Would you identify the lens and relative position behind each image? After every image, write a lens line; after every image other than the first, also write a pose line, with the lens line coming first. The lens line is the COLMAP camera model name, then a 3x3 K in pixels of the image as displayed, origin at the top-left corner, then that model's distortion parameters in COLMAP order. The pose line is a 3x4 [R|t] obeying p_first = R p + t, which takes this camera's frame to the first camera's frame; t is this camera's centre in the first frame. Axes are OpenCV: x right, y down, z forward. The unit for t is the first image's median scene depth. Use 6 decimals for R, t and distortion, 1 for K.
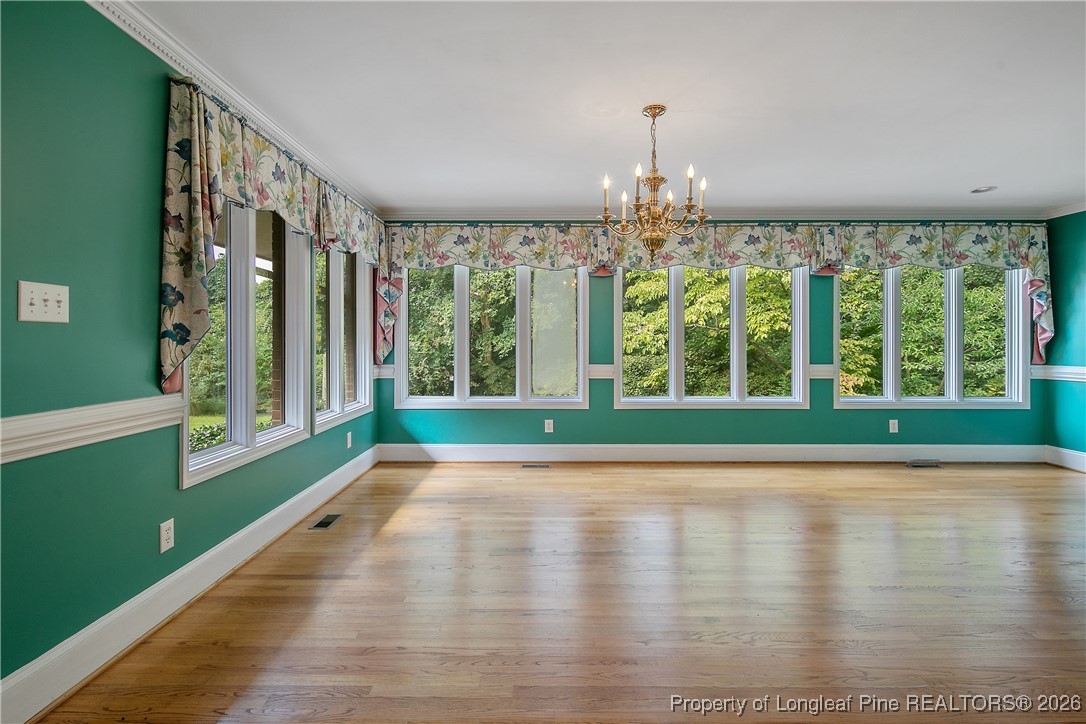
lens RADIAL K [[524.1, 0, 540.3], [0, 524.1, 349.8], [0, 0, 1]] dist [-0.000863, -0.001062]
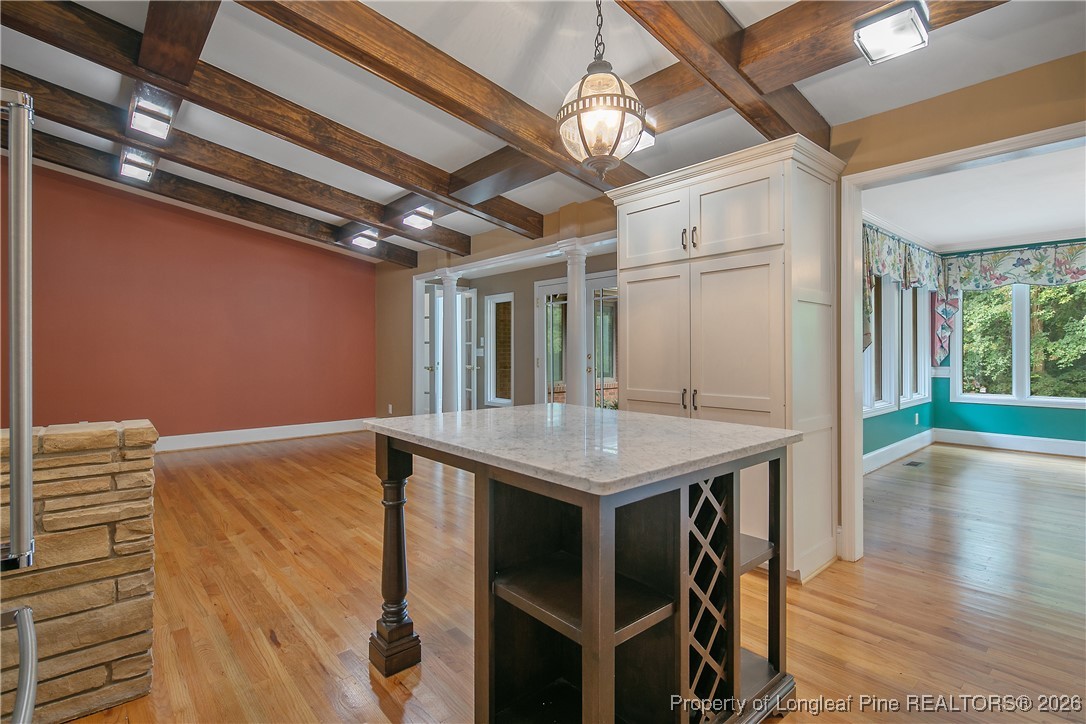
lens RADIAL K [[524.1, 0, 540.3], [0, 524.1, 349.8], [0, 0, 1]] dist [-0.000863, -0.001062]
pose [[0.657682, -0.002616, -0.753291, 0.024187], [-0.008914, 0.999897, -0.011255, 0.010396], [0.753243, 0.014118, 0.657591, -0.589130]]
